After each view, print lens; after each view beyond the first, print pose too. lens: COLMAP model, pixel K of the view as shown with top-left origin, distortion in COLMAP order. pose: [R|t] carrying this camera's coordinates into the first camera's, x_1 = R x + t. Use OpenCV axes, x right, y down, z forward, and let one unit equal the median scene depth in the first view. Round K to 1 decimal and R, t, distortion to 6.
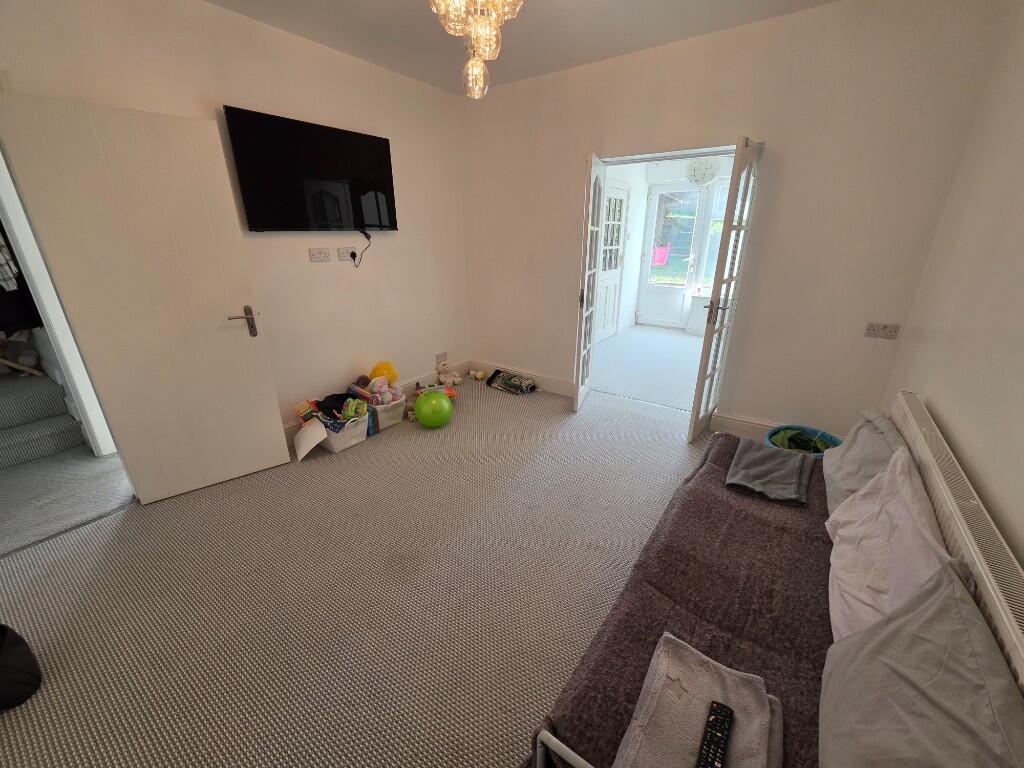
lens RADIAL K [[409.6, 0, 512.0], [0, 409.6, 387.1], [0, 0, 1]] dist [0.000657, 0.000011]
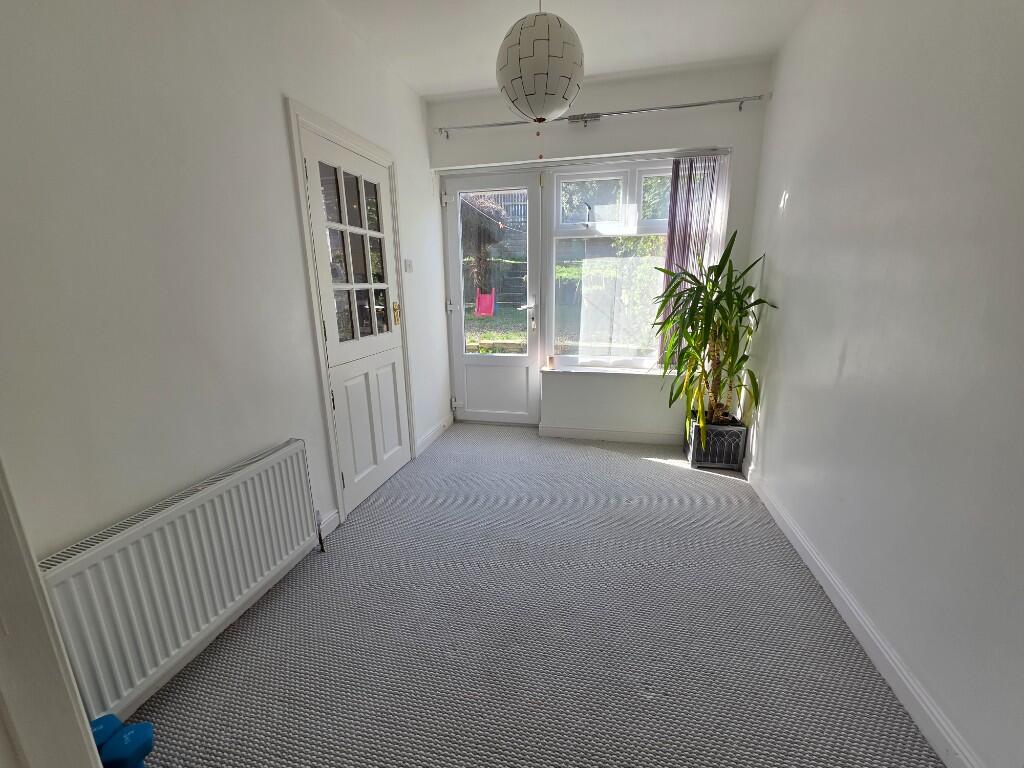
lens RADIAL K [[409.6, 0, 514.0], [0, 409.6, 383.1], [0, 0, 1]] dist [0.000657, 0.000011]
pose [[0.924222, -0.094912, 0.369872, 0.197743], [0.139449, 0.985610, -0.095534, -0.159542], [-0.355483, 0.139873, 0.924158, 0.504326]]
